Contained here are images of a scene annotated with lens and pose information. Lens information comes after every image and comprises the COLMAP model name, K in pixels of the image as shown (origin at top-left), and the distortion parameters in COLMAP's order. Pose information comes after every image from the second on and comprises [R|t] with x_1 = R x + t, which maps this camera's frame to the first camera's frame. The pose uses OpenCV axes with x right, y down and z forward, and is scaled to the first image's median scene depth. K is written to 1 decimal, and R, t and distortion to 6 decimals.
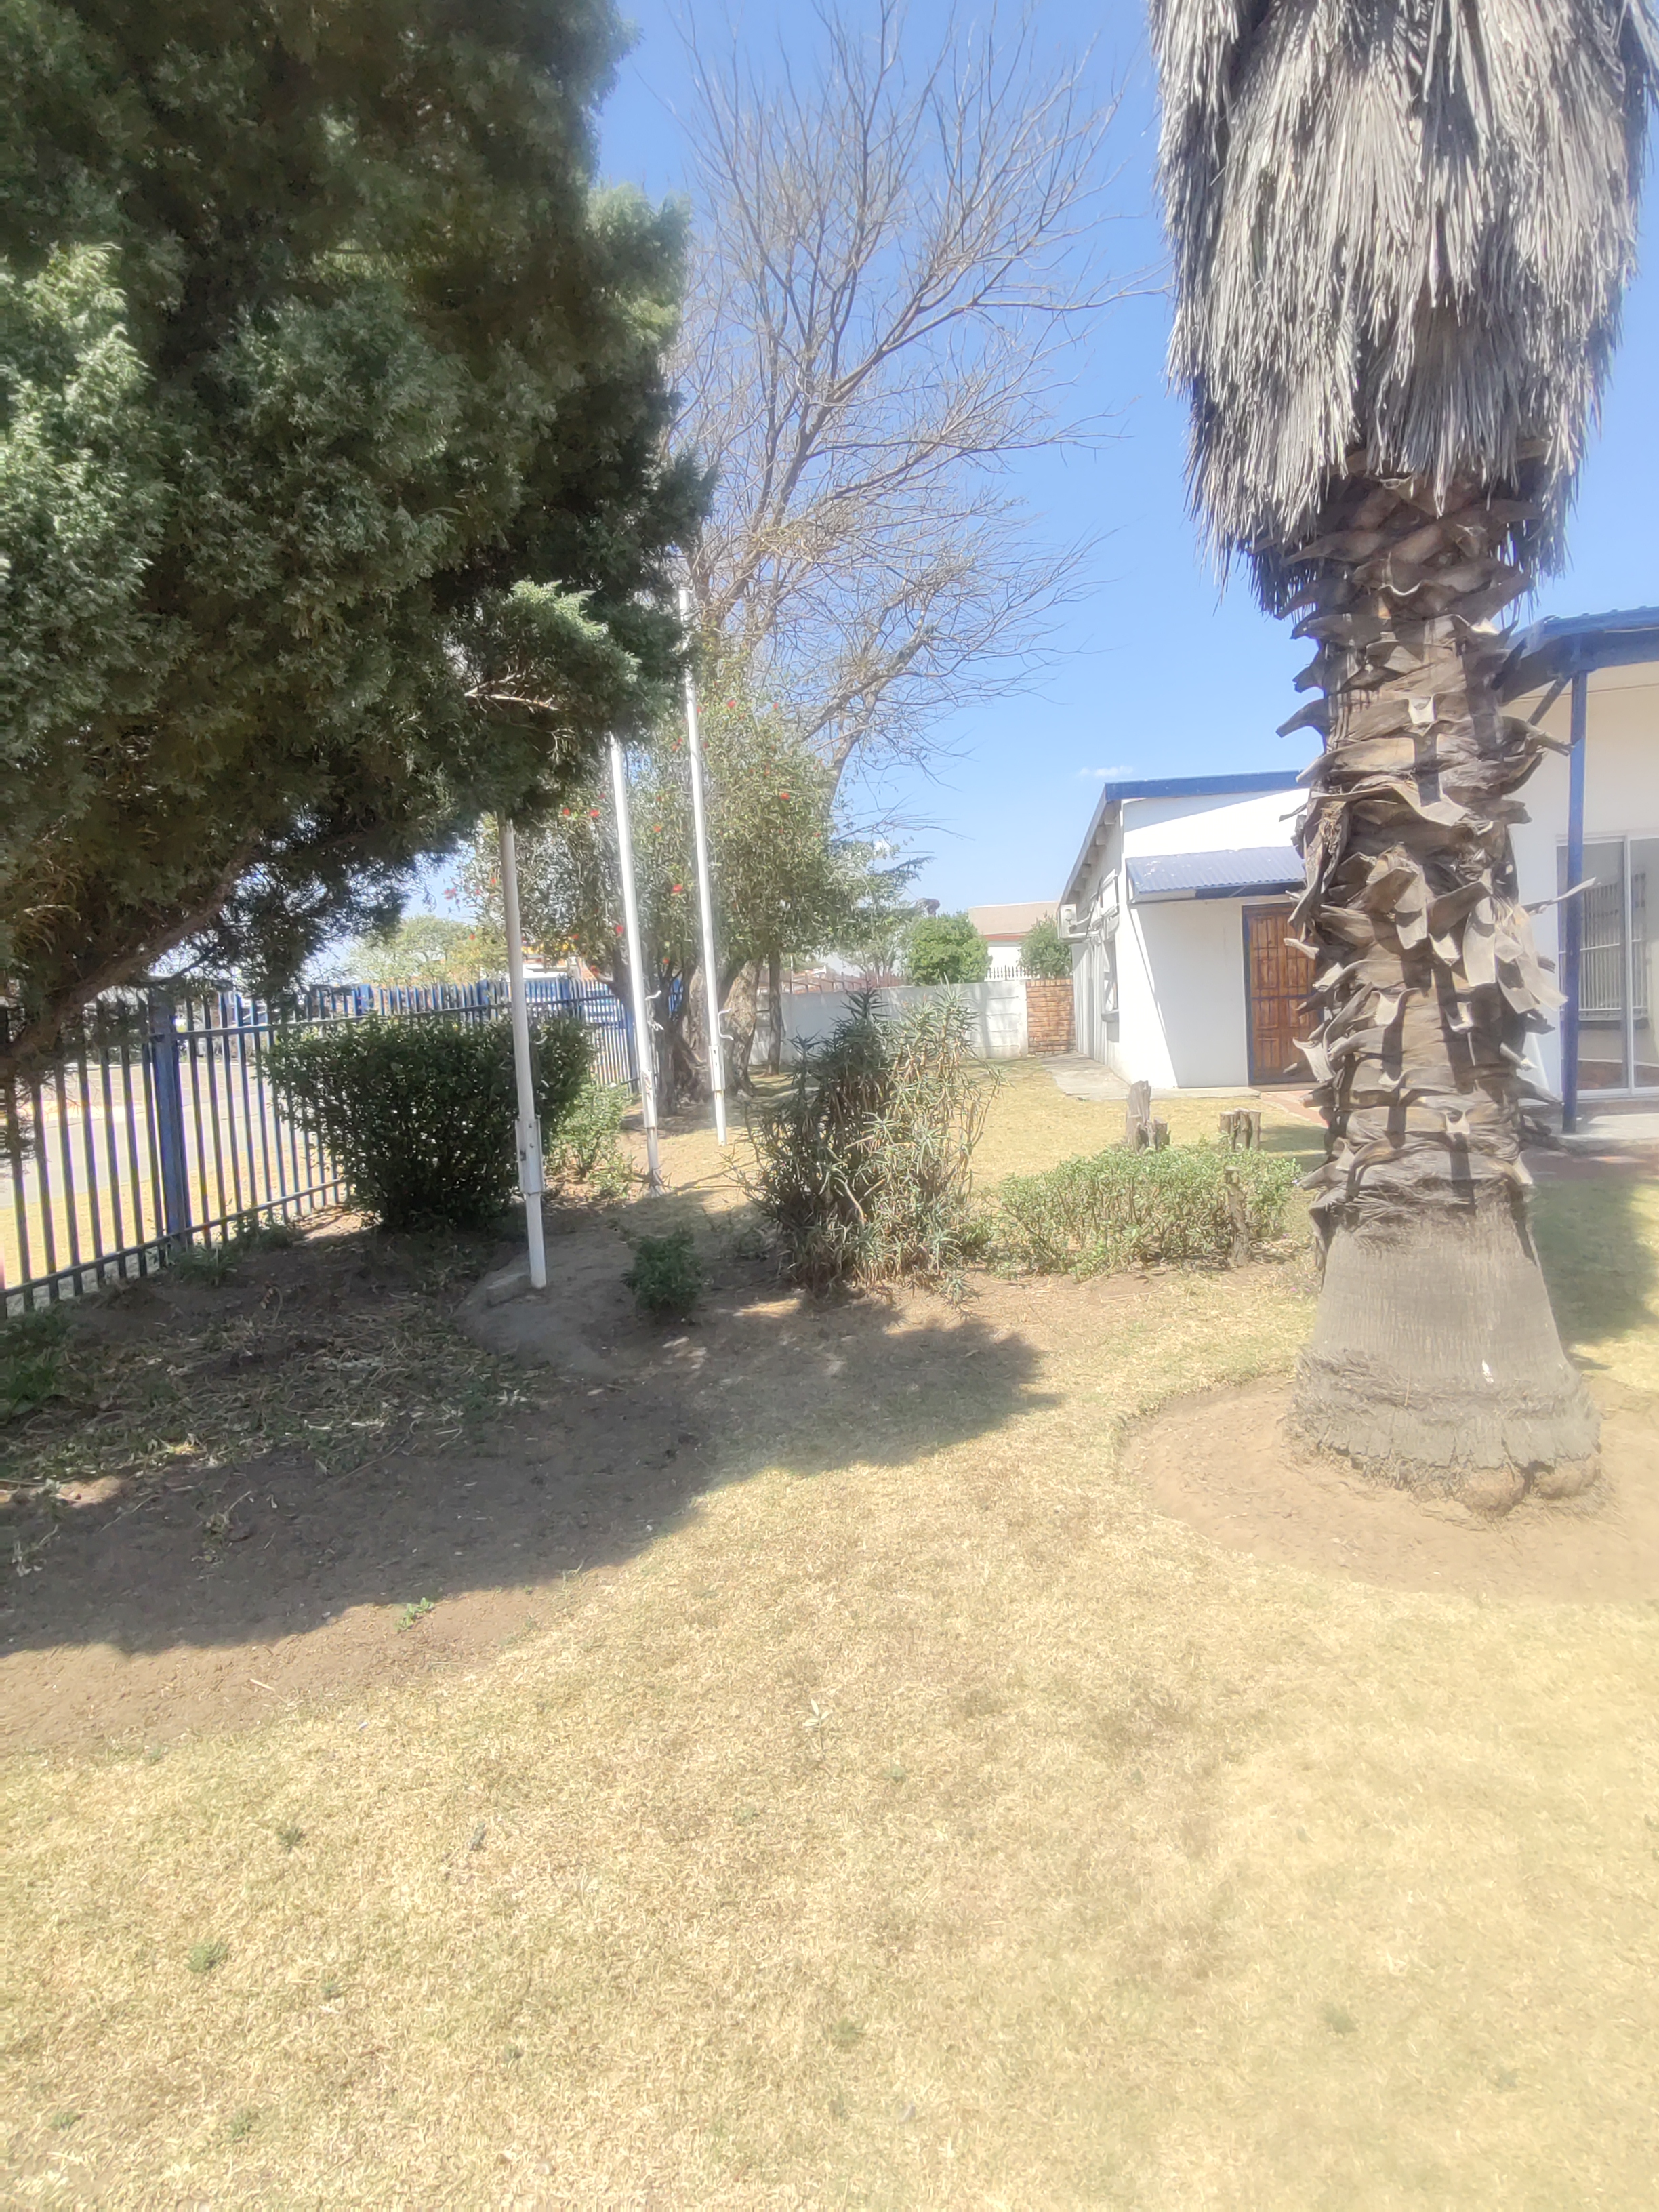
lens RADIAL K [[1140.2, 0, 849.7], [0, 1140.2, 1112.6], [0, 0, 1]] dist [-0.005998, 0.002471]
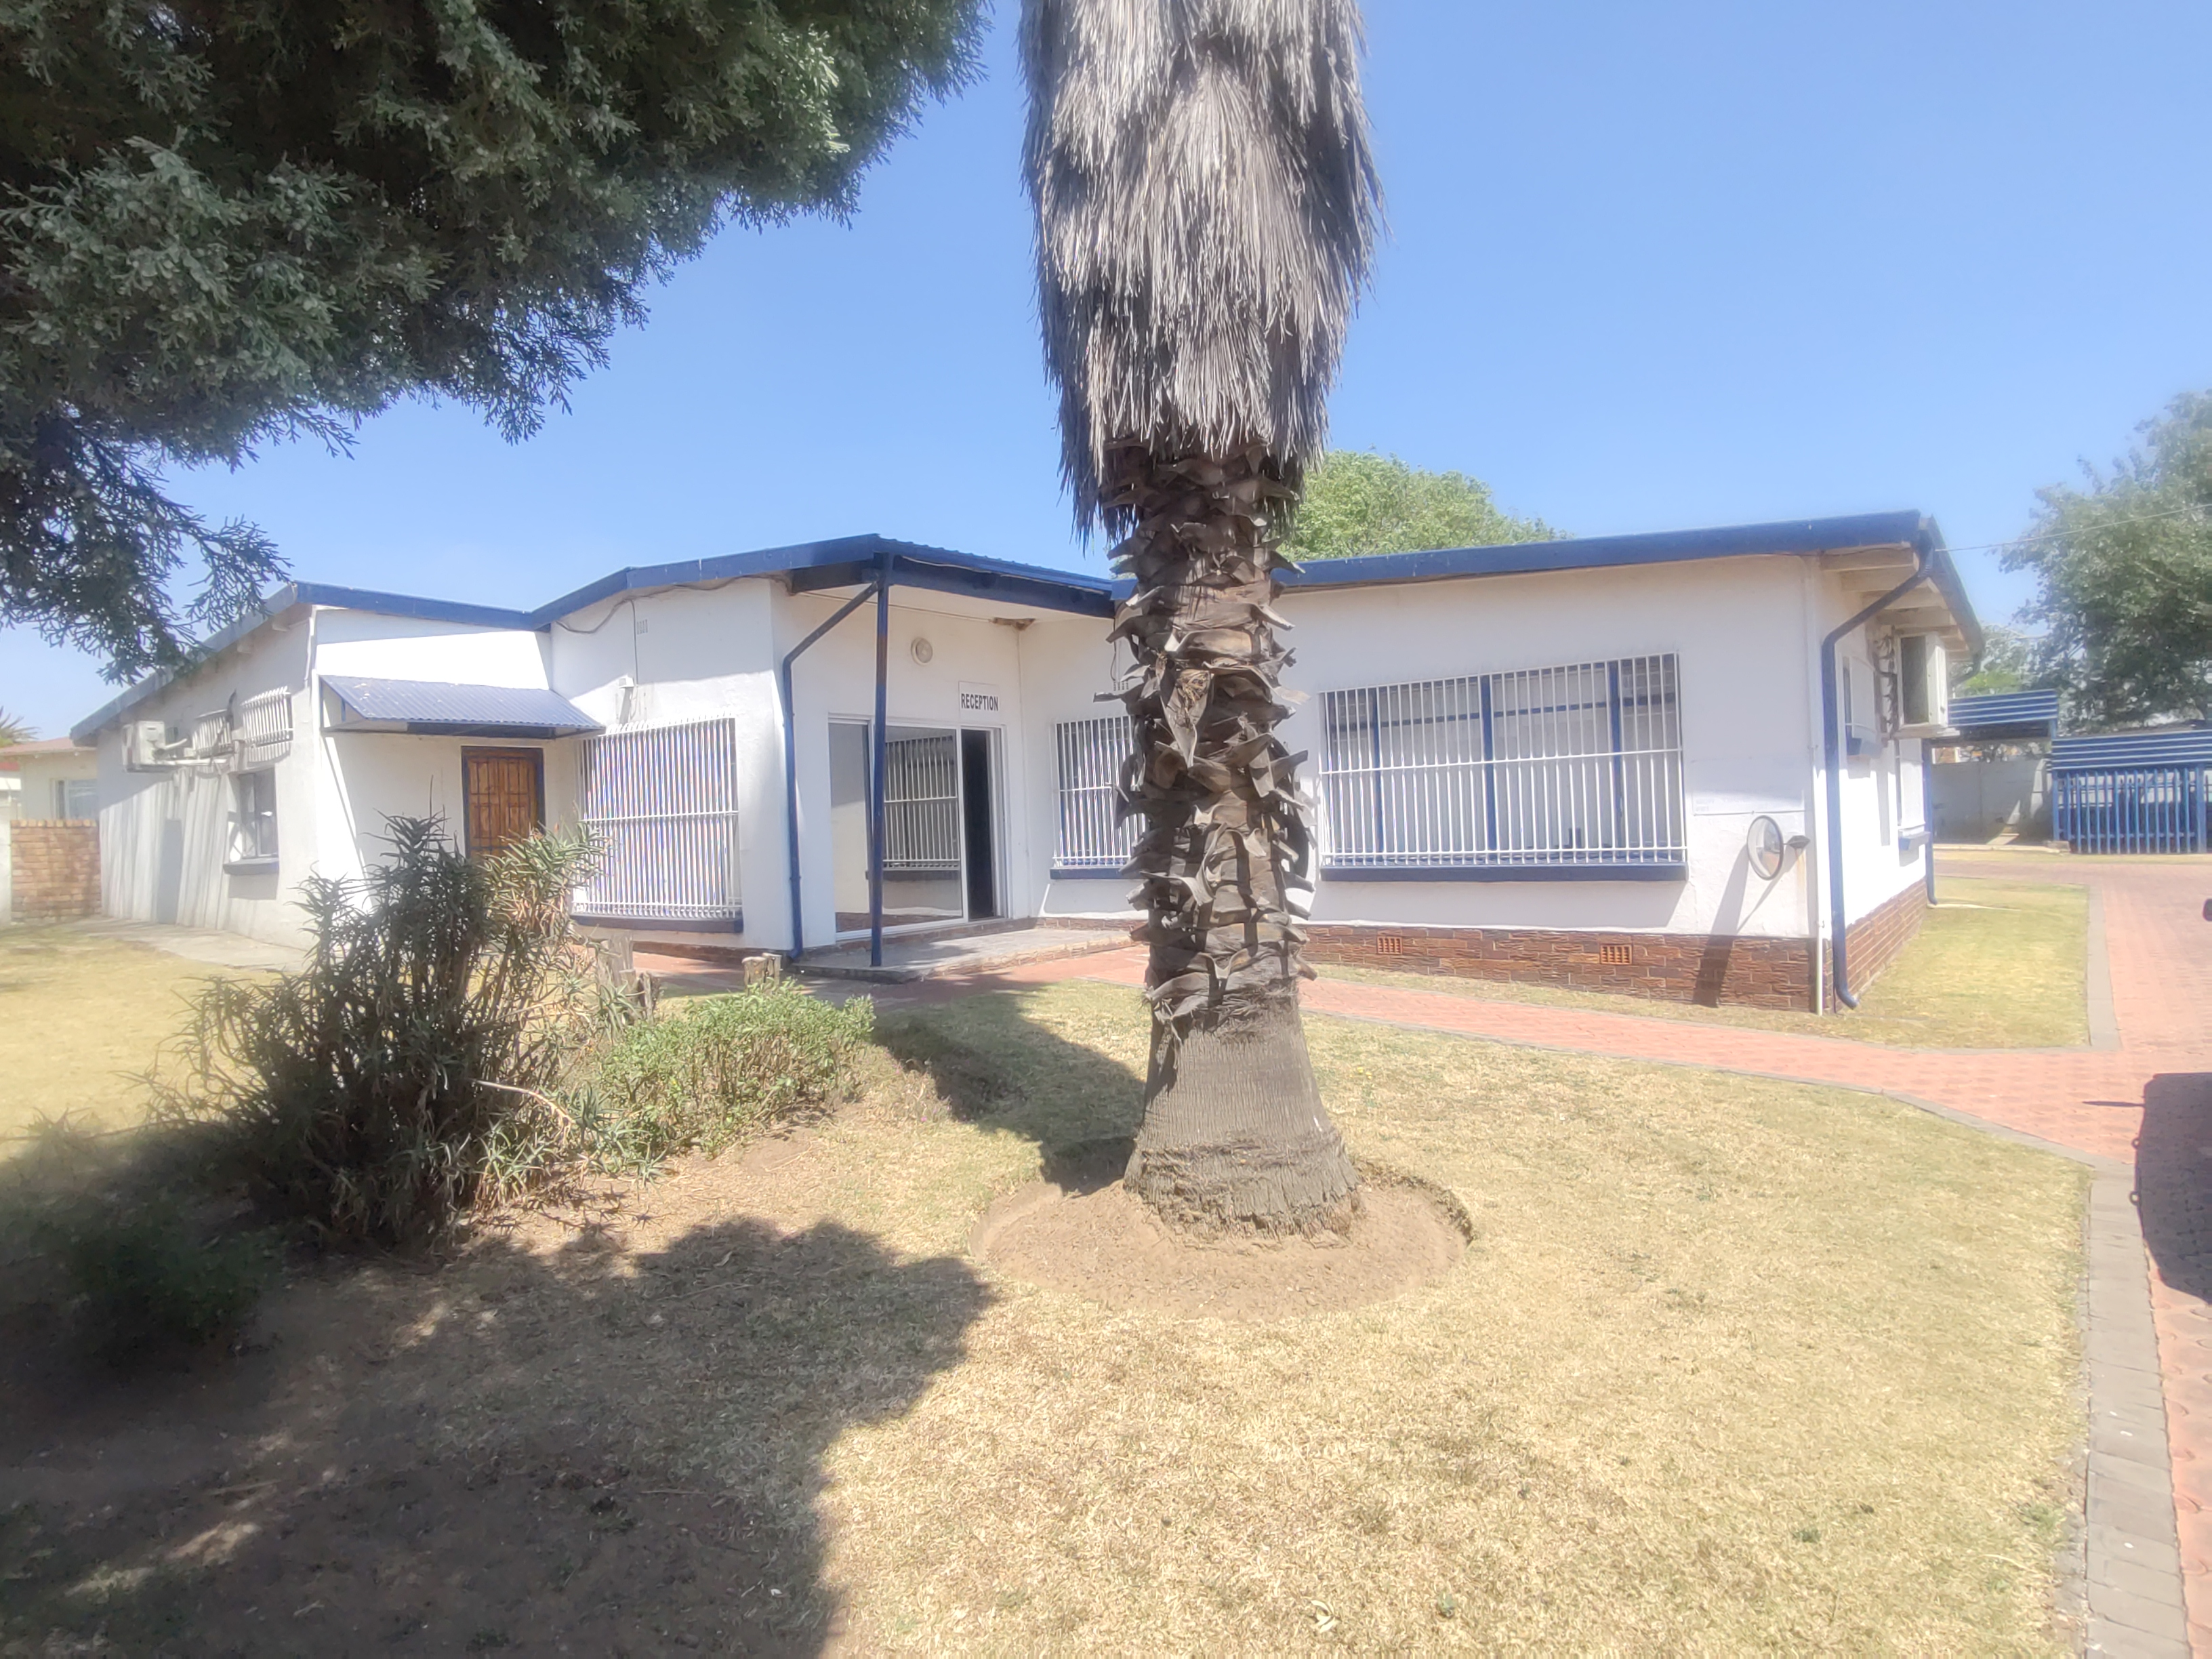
lens RADIAL K [[1140.2, 0, 1112.5], [0, 1140.2, 851.1], [0, 0, 1]] dist [-0.005998, 0.002471]
pose [[0.552204, 0.023081, 0.833389, -0.638931], [0.065020, 0.995380, -0.070650, -0.005552], [-0.831170, 0.093200, 0.548152, 0.438076]]
